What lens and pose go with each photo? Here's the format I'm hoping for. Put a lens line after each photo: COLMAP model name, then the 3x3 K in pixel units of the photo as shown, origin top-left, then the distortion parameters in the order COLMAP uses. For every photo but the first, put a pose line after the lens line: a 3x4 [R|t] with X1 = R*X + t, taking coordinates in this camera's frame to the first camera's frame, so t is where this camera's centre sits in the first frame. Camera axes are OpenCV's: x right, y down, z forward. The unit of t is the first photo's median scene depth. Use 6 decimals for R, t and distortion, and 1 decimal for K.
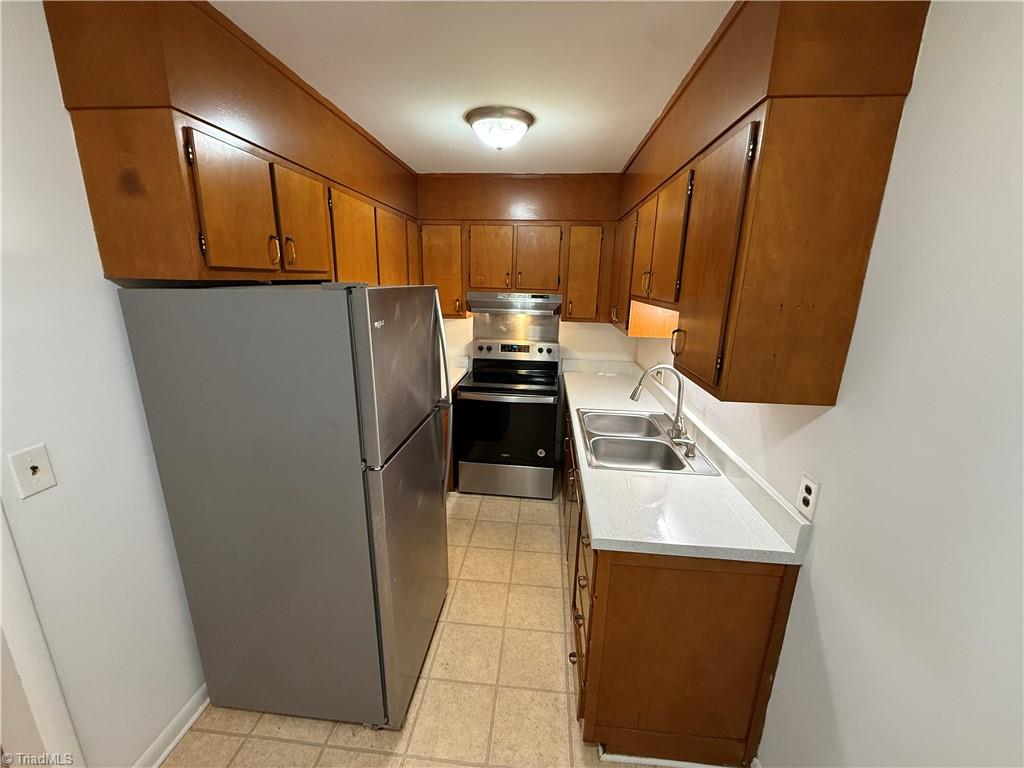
lens RADIAL K [[408.9, 0, 510.5], [0, 408.9, 383.7], [0, 0, 1]] dist [0.000232, -0.000215]
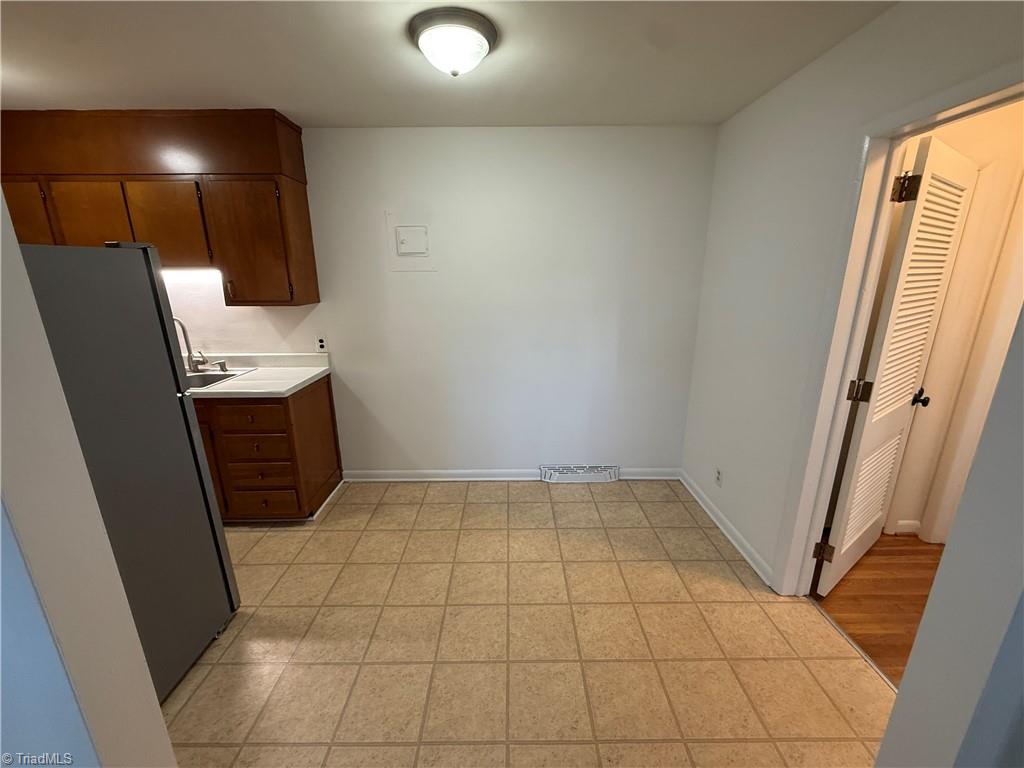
lens RADIAL K [[408.9, 0, 509.8], [0, 408.9, 383.8], [0, 0, 1]] dist [0.000232, -0.000215]
pose [[-0.090097, -0.284768, 0.954353, -1.085272], [0.248881, 0.921410, 0.298434, 0.033377], [-0.964334, 0.264408, -0.012143, 0.024789]]
